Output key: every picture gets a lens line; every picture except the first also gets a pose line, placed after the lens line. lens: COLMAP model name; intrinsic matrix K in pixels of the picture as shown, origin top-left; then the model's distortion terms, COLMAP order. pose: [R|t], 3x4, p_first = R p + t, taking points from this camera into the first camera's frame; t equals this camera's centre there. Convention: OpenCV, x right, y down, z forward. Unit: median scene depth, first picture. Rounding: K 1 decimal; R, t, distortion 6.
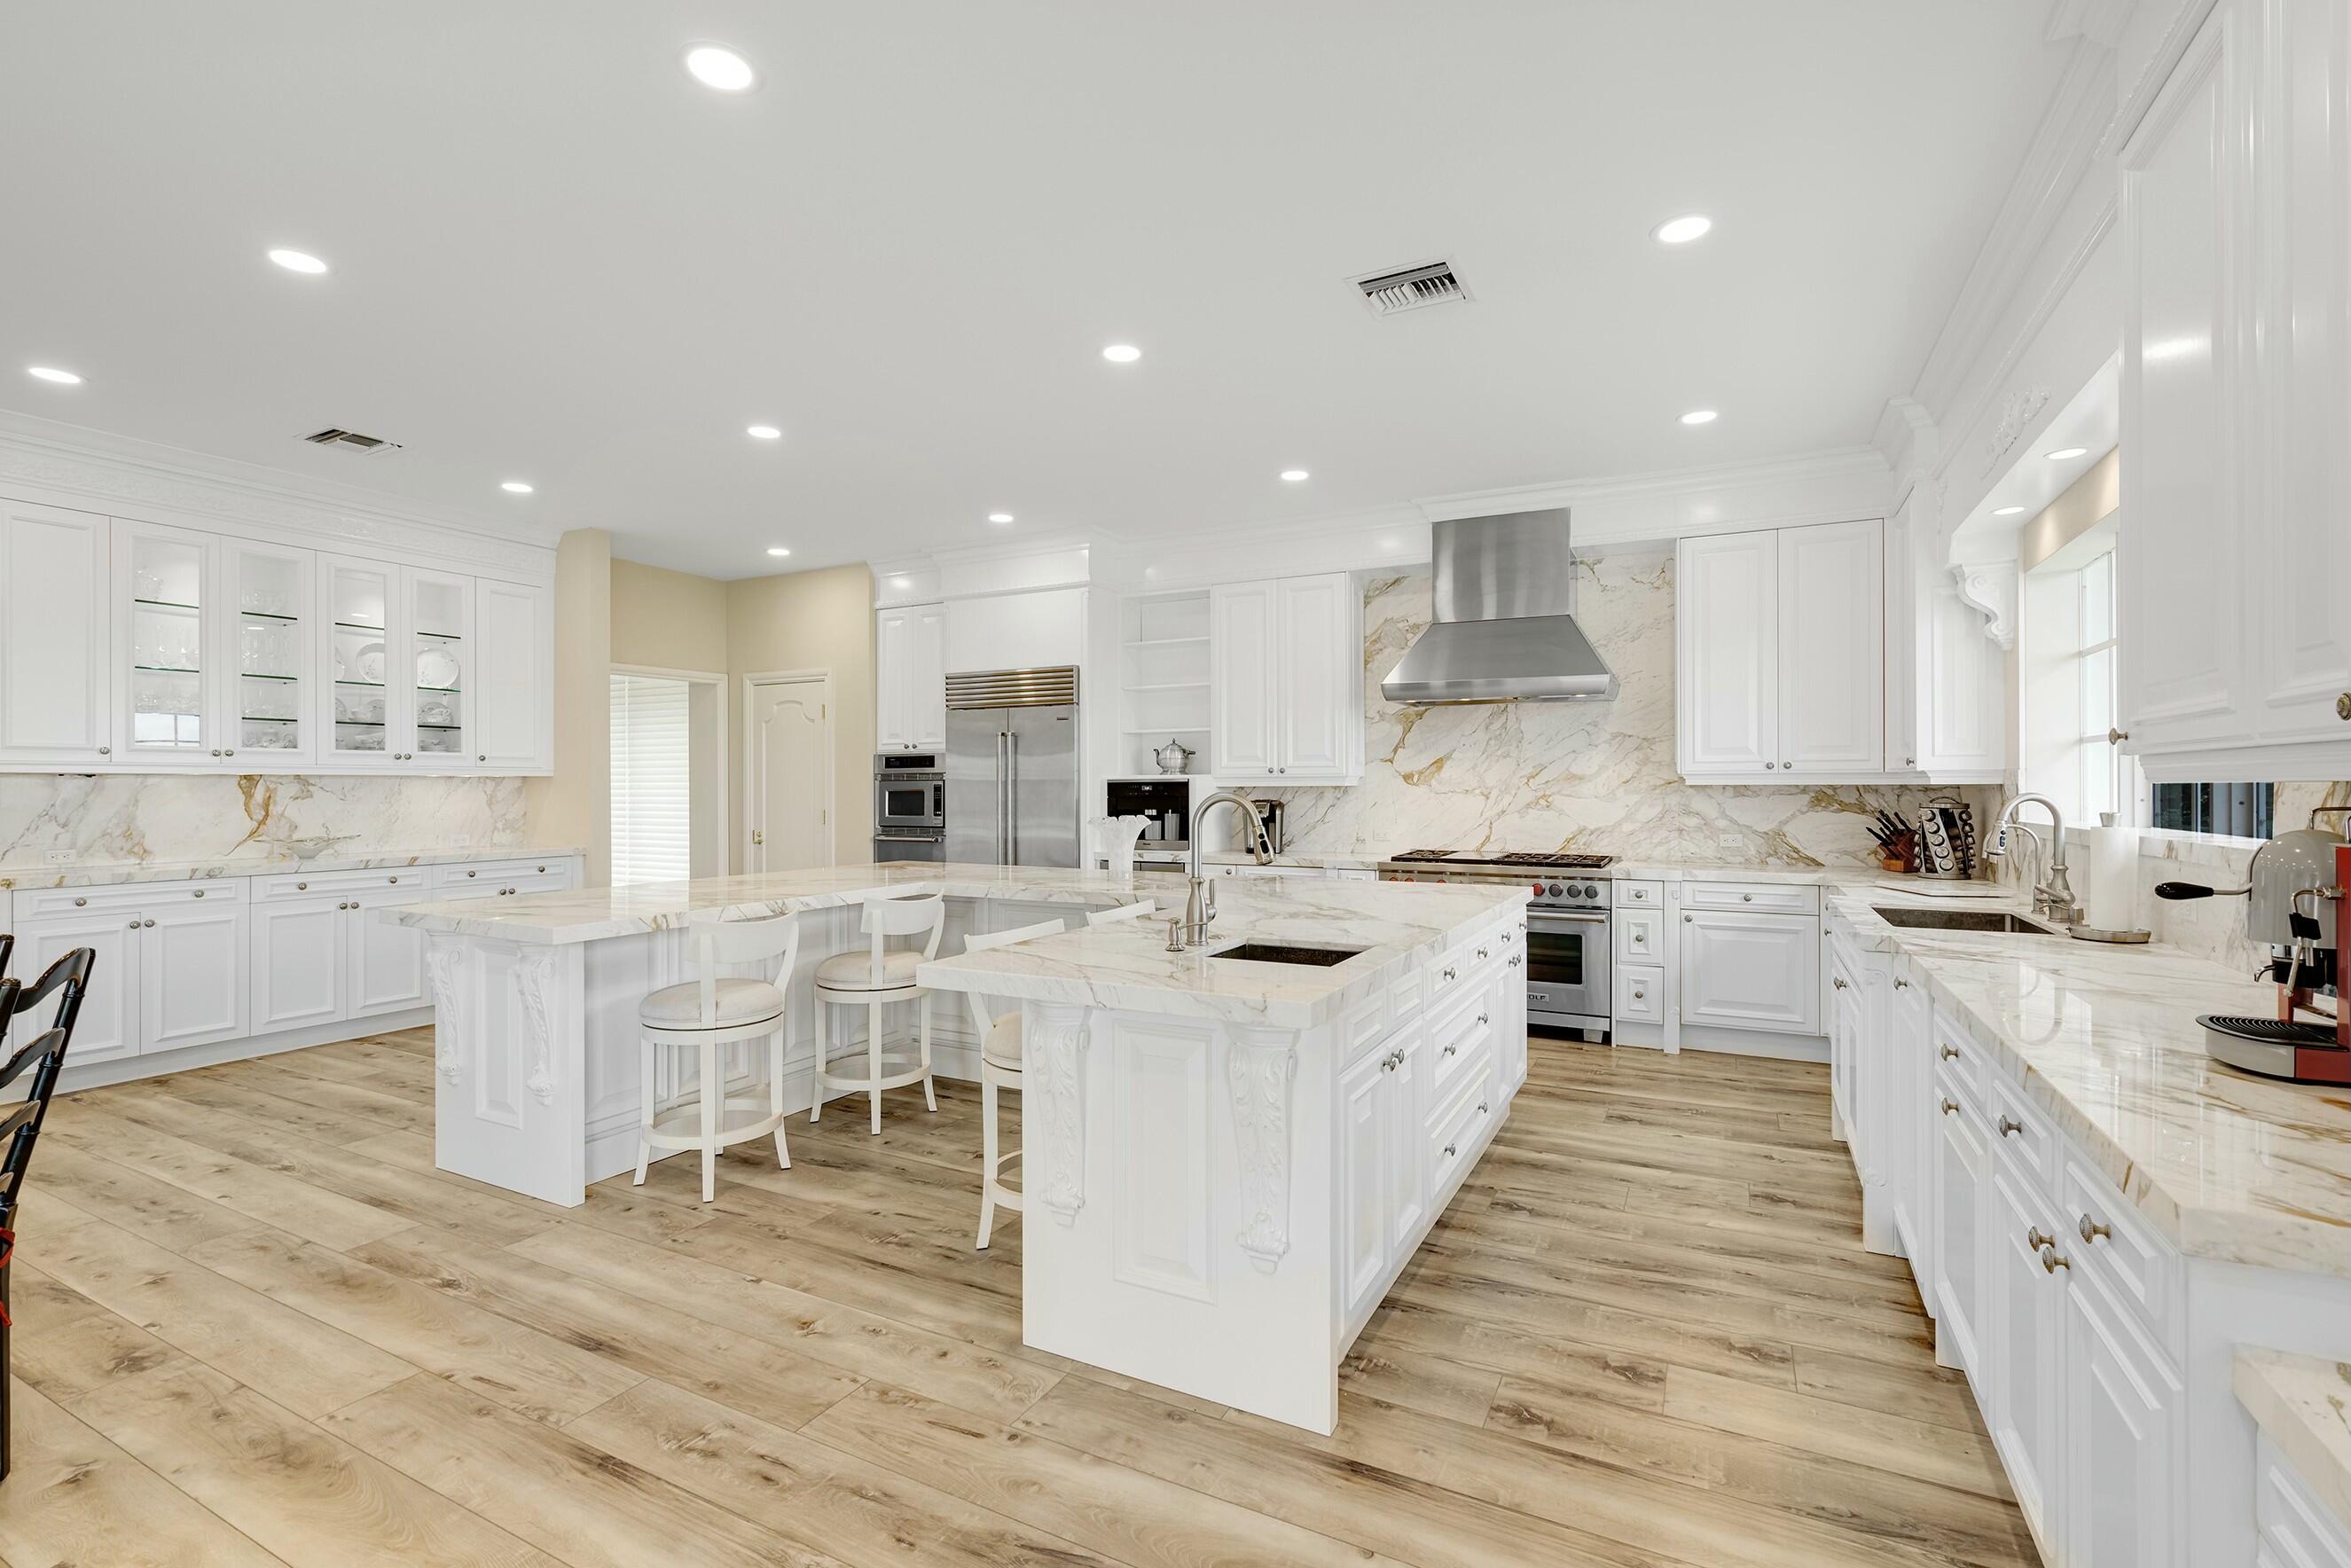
lens RADIAL K [[1060.8, 0, 1141.1], [0, 1060.8, 782.9], [0, 0, 1]] dist [-0.003543, -0.000128]
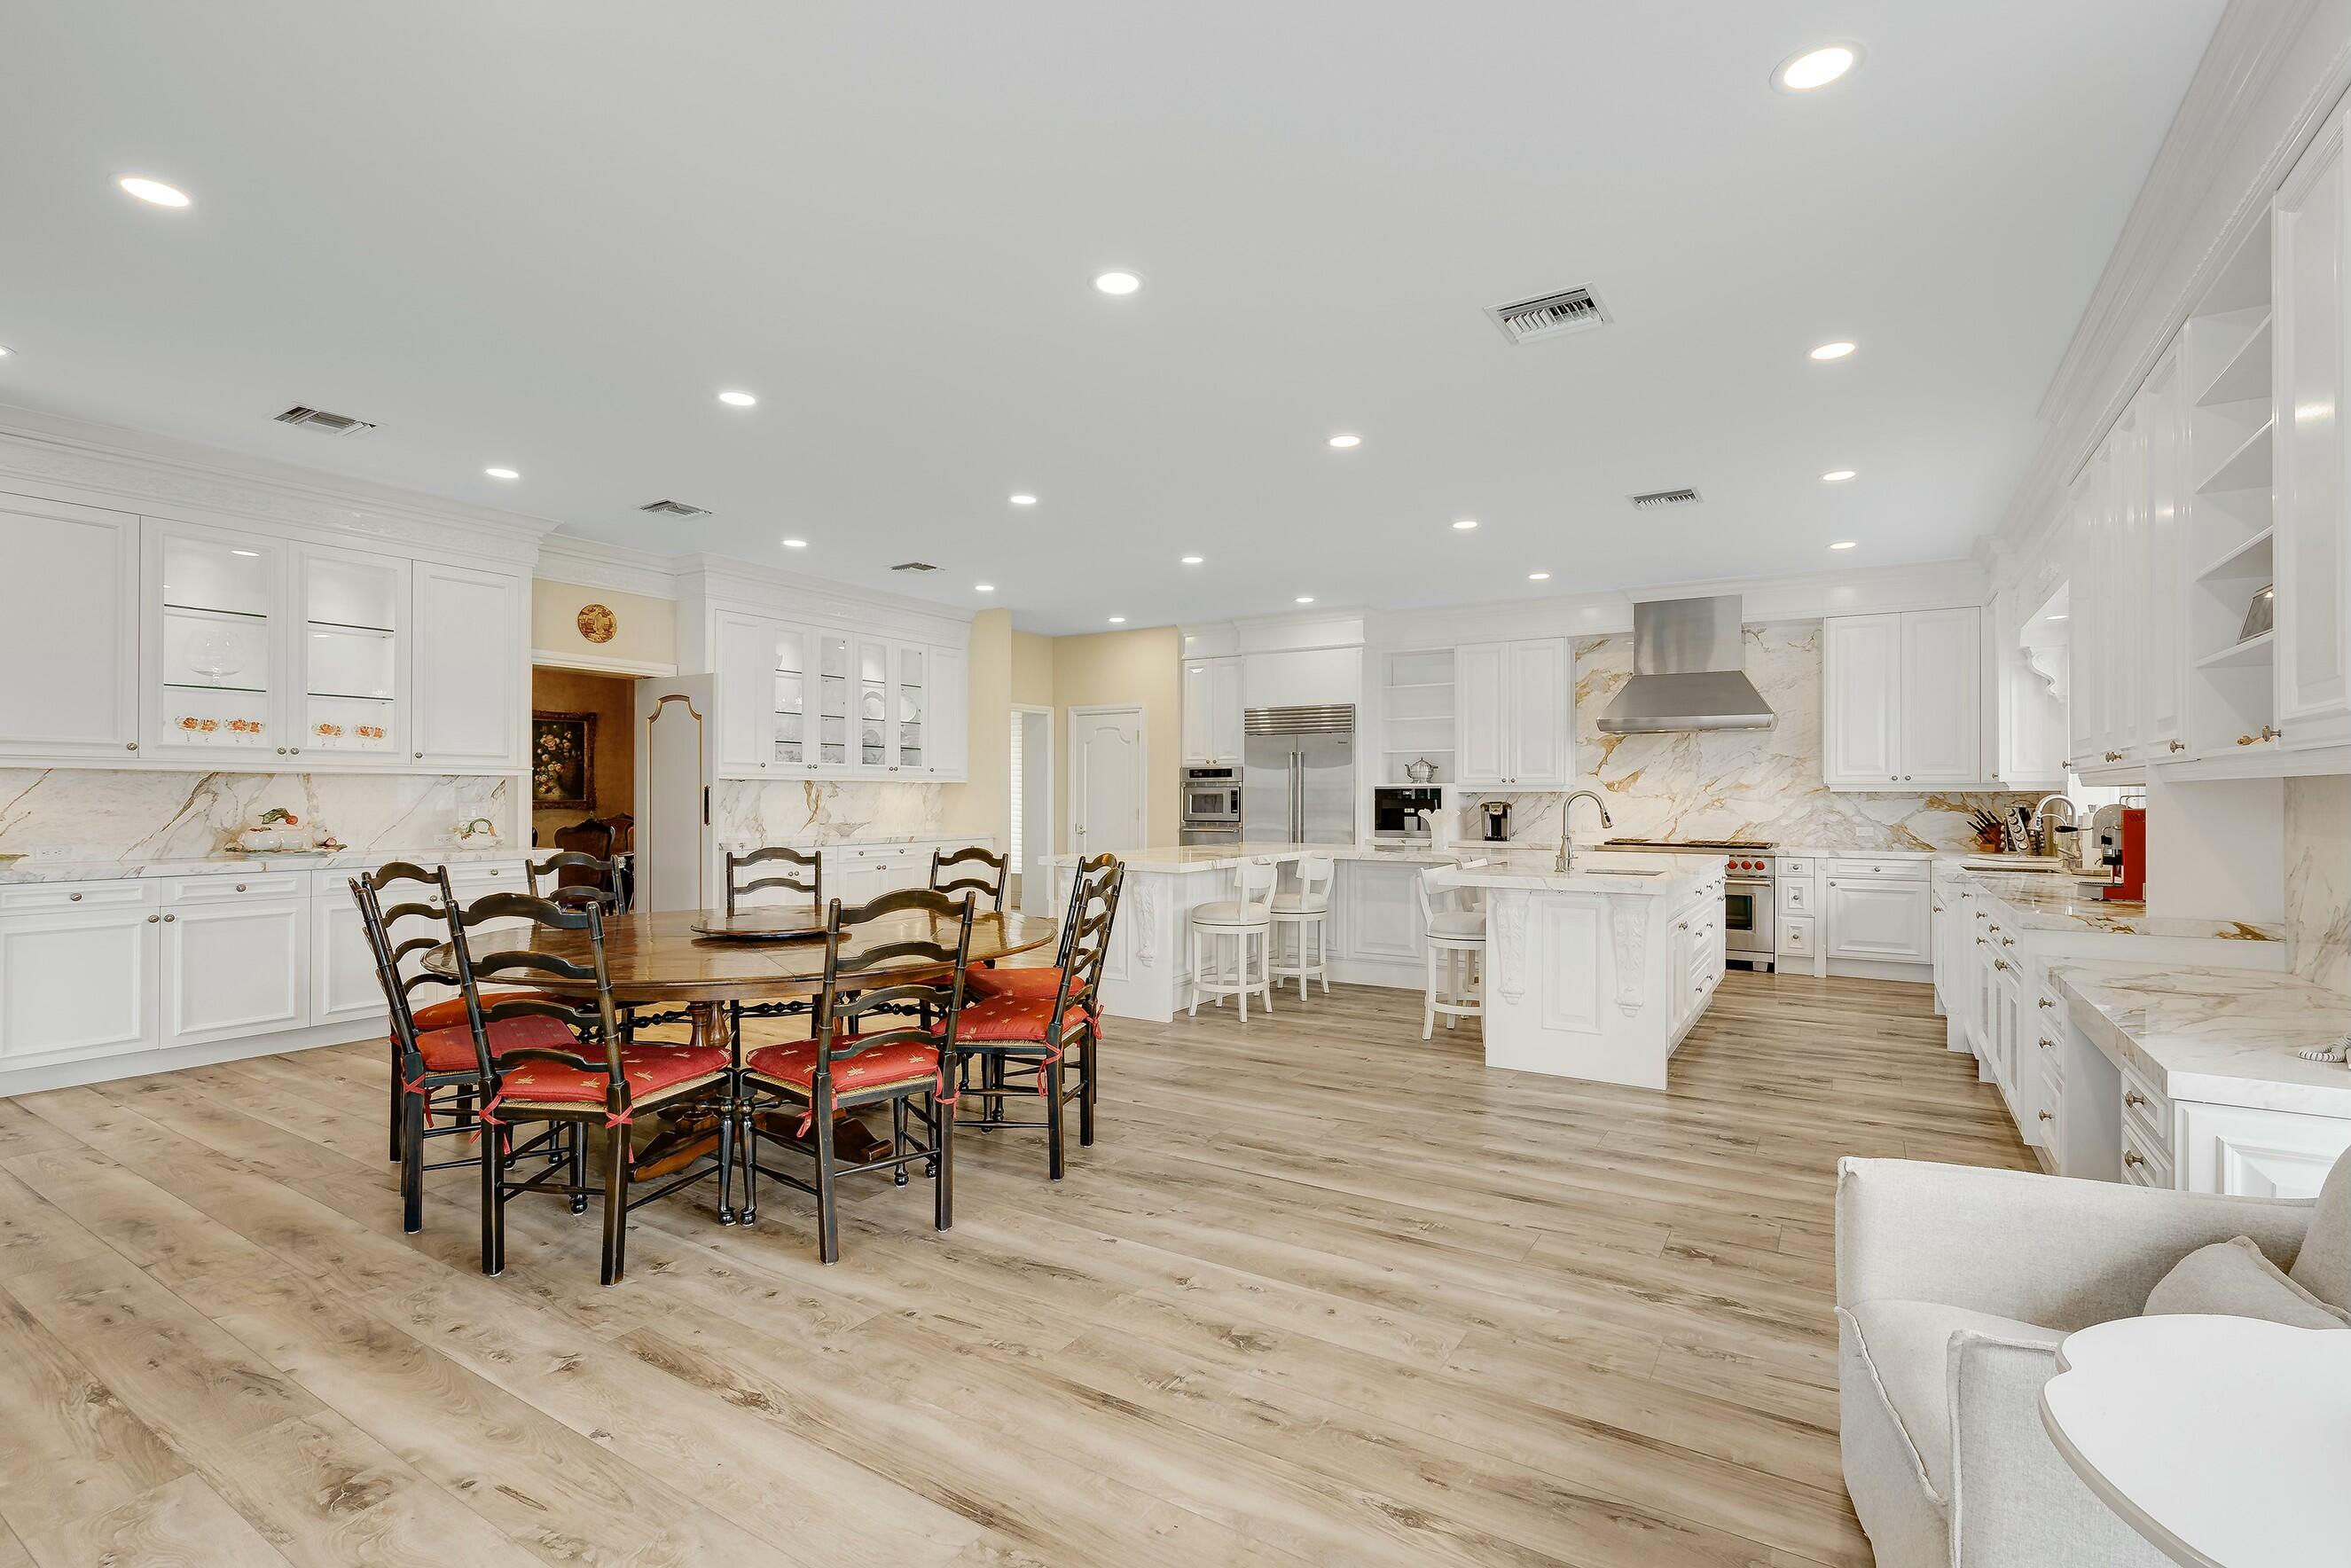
lens RADIAL K [[1053.1, 0, 1101.0], [0, 1053.1, 788.1], [0, 0, 1]] dist [0.001468, 0.000212]
pose [[0.993200, 0.004530, -0.116332, -0.255944], [-0.005019, 0.999980, -0.003905, 0.006777], [0.116312, 0.004462, 0.993203, -0.451836]]
